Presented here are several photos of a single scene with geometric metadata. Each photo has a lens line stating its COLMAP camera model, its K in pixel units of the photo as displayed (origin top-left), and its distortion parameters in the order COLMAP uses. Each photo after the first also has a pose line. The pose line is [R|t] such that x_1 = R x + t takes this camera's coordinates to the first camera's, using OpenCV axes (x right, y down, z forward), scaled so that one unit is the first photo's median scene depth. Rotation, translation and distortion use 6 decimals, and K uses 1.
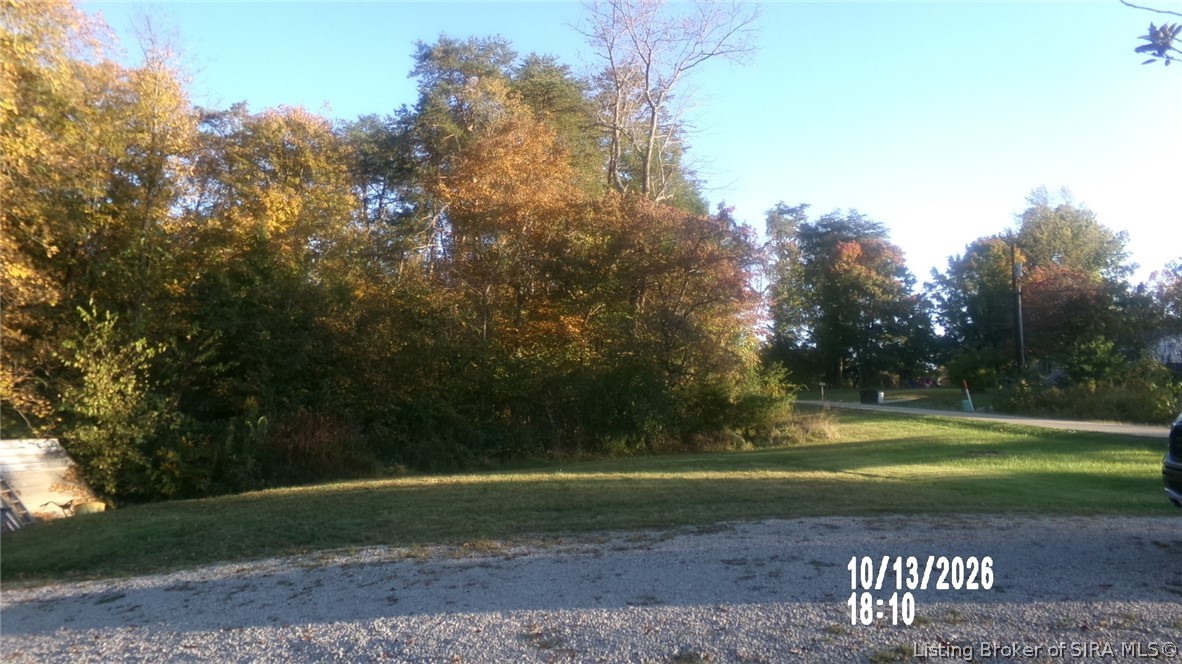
lens RADIAL K [[823.3, 0, 574.5], [0, 823.3, 336.6], [0, 0, 1]] dist [-0.098252, 0.162709]
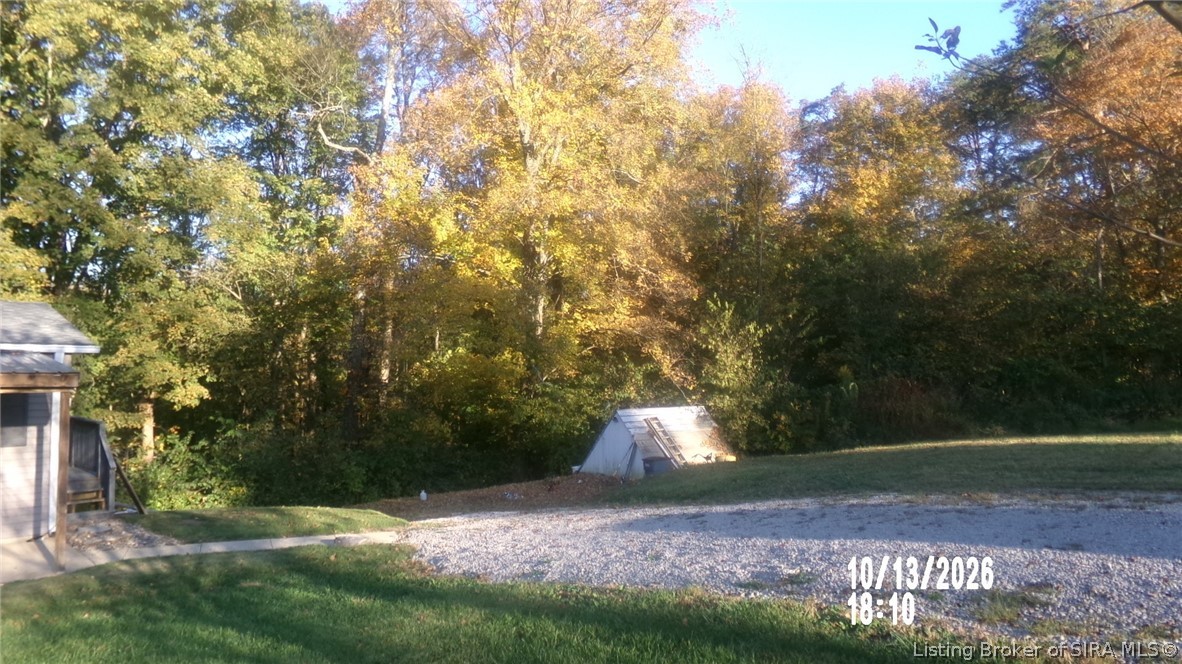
lens RADIAL K [[823.3, 0, 574.5], [0, 823.3, 336.6], [0, 0, 1]] dist [-0.098252, 0.162709]
pose [[0.723313, -0.071195, -0.686840, 0.093414], [0.101040, 0.994877, 0.003280, -0.005442], [0.683088, -0.071771, 0.726801, -0.052626]]
